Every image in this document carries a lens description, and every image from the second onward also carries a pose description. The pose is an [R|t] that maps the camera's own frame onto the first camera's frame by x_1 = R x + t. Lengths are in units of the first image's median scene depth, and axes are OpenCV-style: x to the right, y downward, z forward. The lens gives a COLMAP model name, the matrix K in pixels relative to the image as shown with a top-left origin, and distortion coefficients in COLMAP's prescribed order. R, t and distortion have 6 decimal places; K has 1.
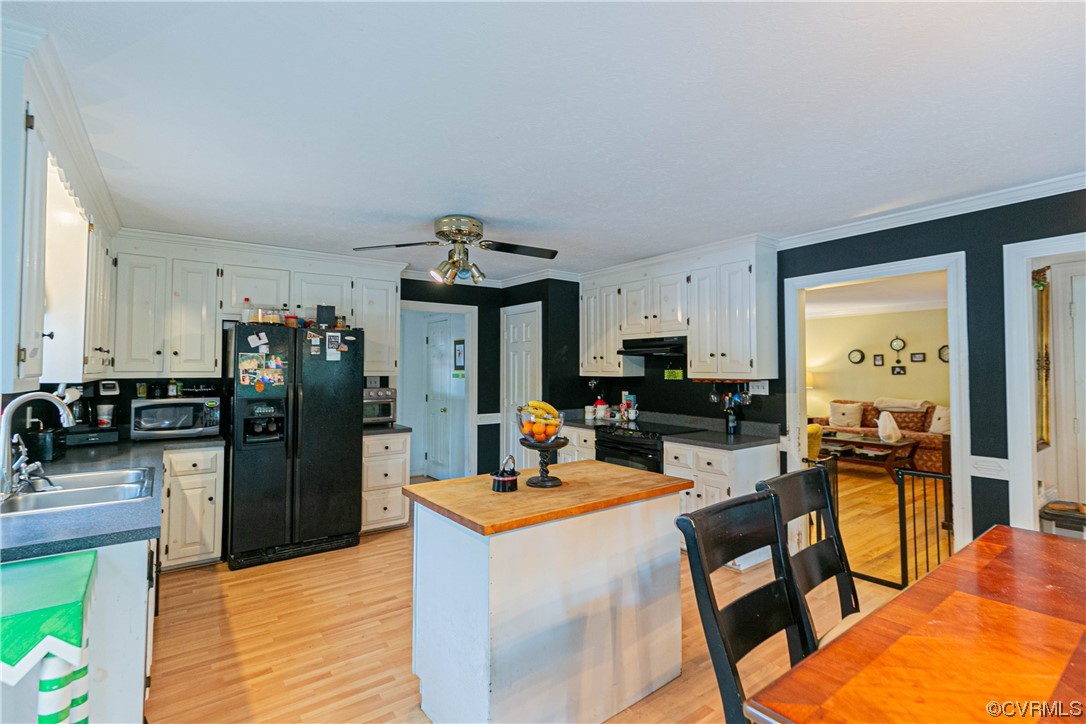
lens RADIAL K [[499.4, 0, 541.6], [0, 499.4, 363.2], [0, 0, 1]] dist [0.004023, 0.001580]
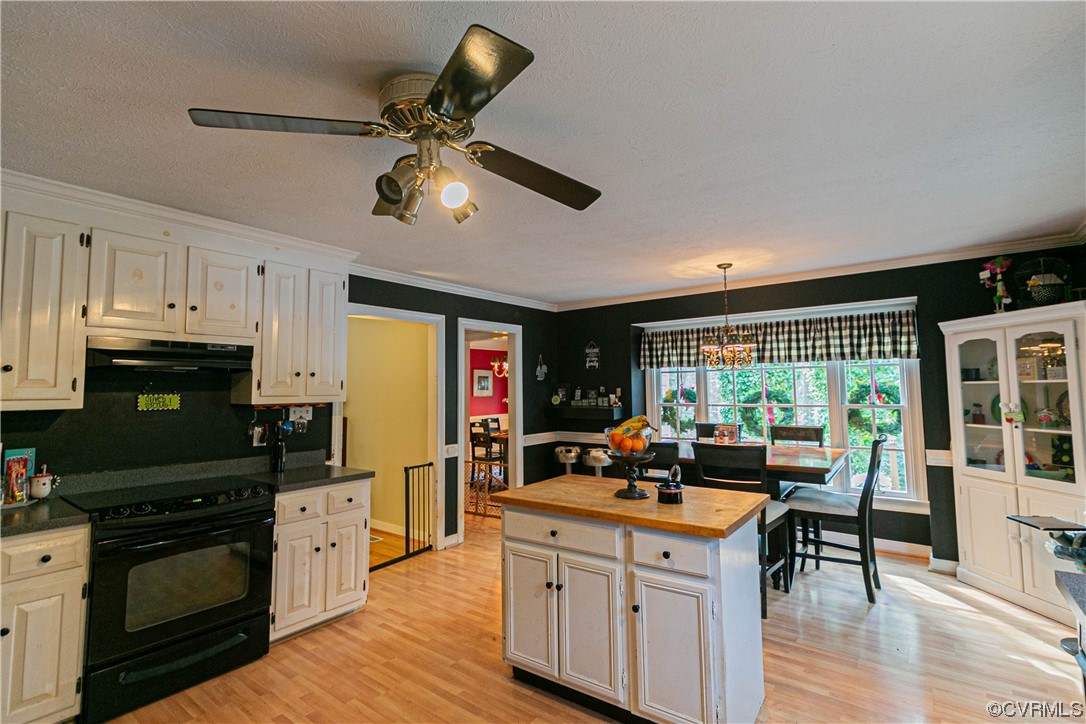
lens RADIAL K [[499.4, 0, 542.4], [0, 499.4, 354.5], [0, 0, 1]] dist [0.004023, 0.001580]
pose [[-0.273338, 0.068197, 0.959497, -0.514350], [-0.003459, 0.997407, -0.071877, 0.007610], [-0.961912, -0.022966, -0.272394, 0.793078]]
